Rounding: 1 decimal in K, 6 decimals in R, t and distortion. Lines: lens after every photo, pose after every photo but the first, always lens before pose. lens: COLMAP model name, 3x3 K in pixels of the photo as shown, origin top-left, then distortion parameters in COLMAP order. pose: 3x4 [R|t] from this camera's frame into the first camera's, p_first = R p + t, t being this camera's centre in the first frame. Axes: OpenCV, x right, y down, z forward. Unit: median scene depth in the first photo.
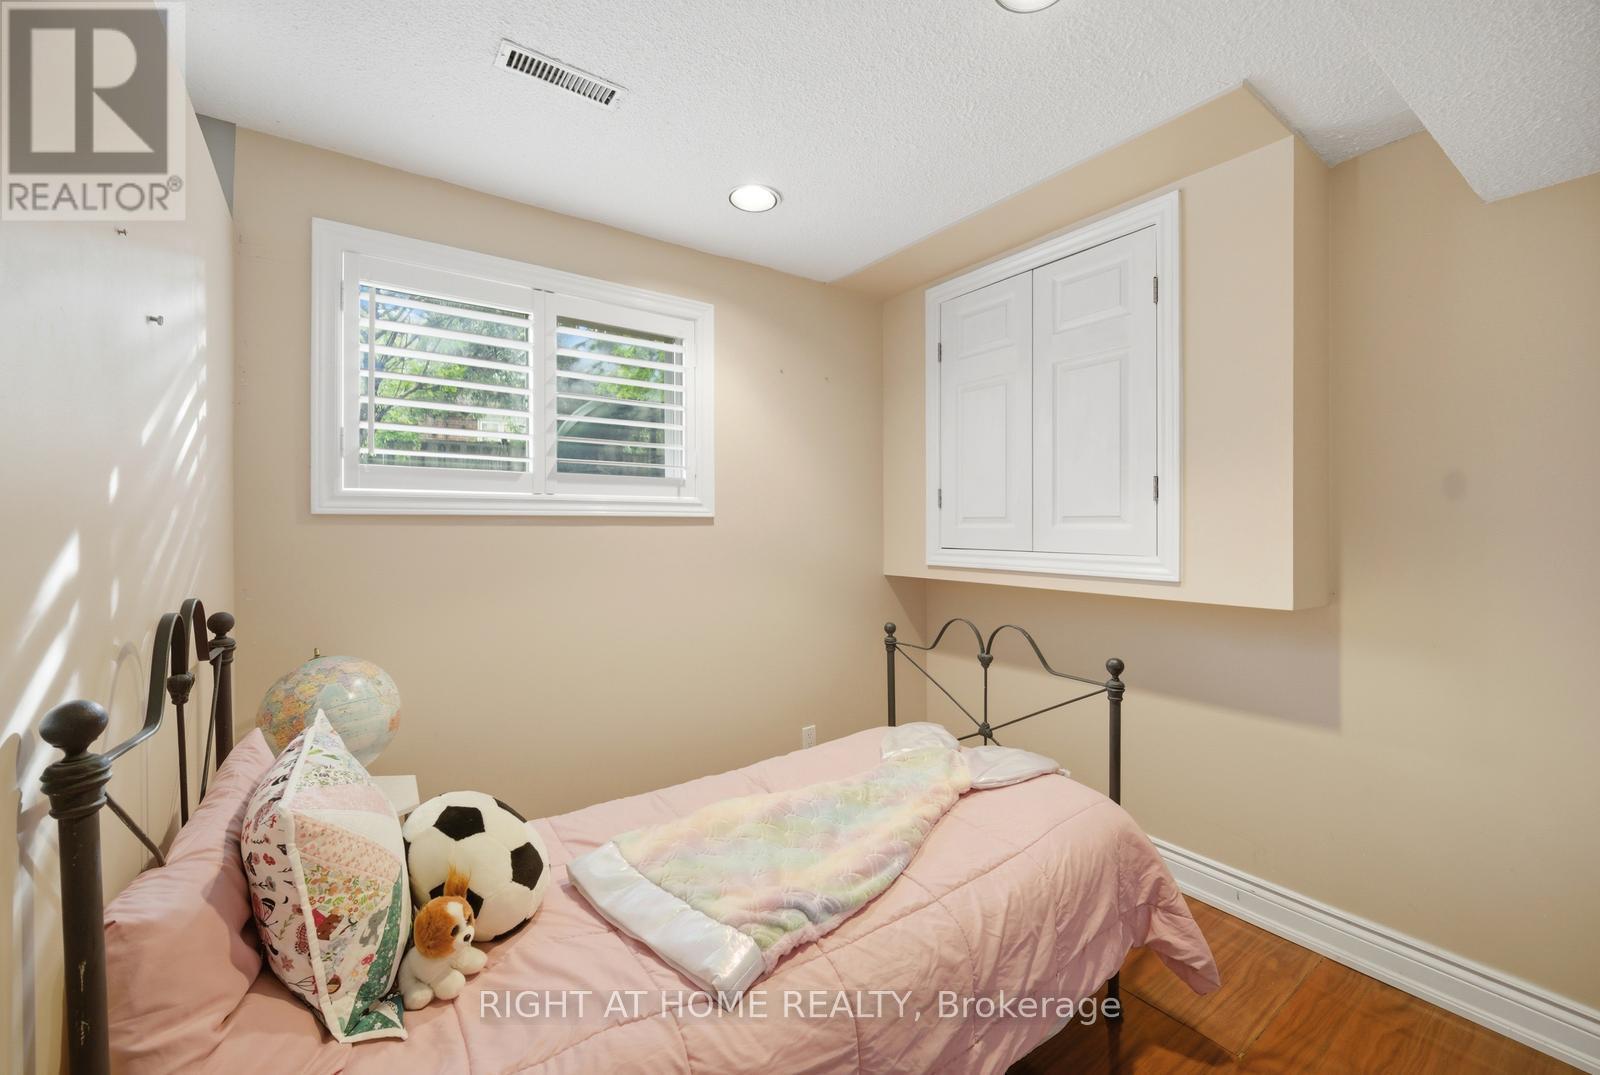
lens RADIAL K [[655.4, 0, 801.6], [0, 655.4, 536.8], [0, 0, 1]] dist [-0.001483, -0.000109]
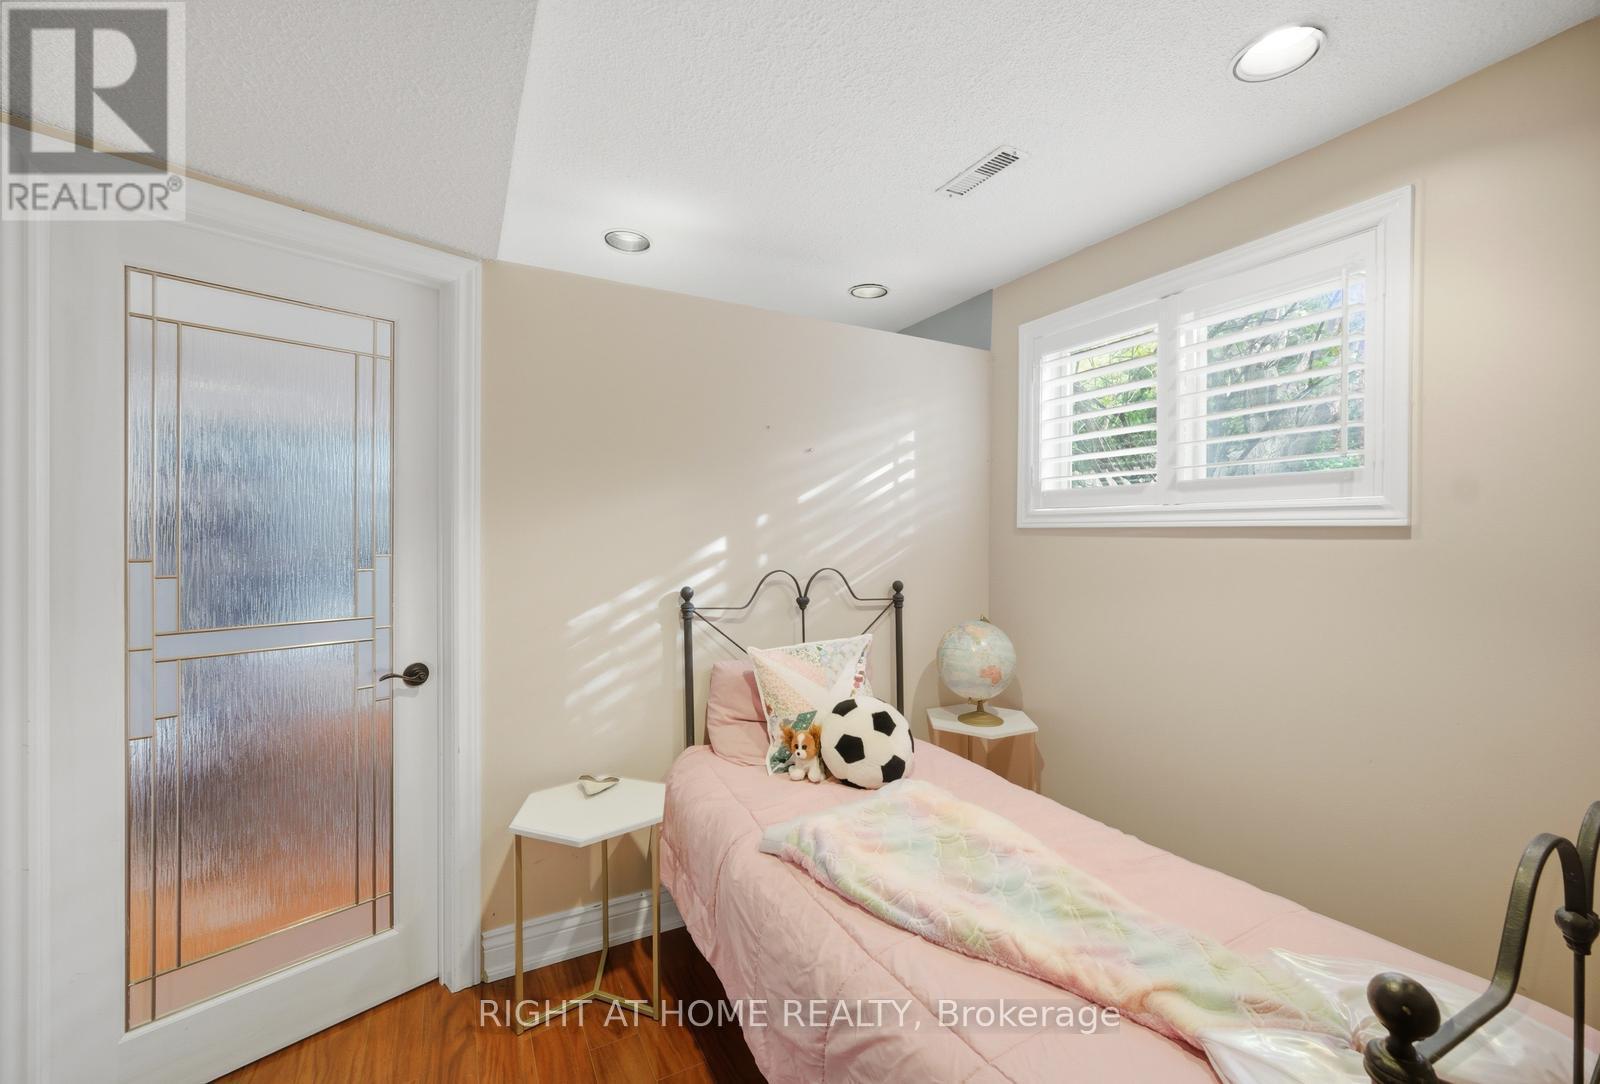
lens RADIAL K [[655.4, 0, 799.4], [0, 655.4, 525.9], [0, 0, 1]] dist [-0.001483, -0.000109]
pose [[-0.138877, -0.006075, -0.990291, 0.964906], [-0.015797, 0.999868, -0.003918, -0.031057], [0.990184, 0.015099, -0.138954, 0.876519]]
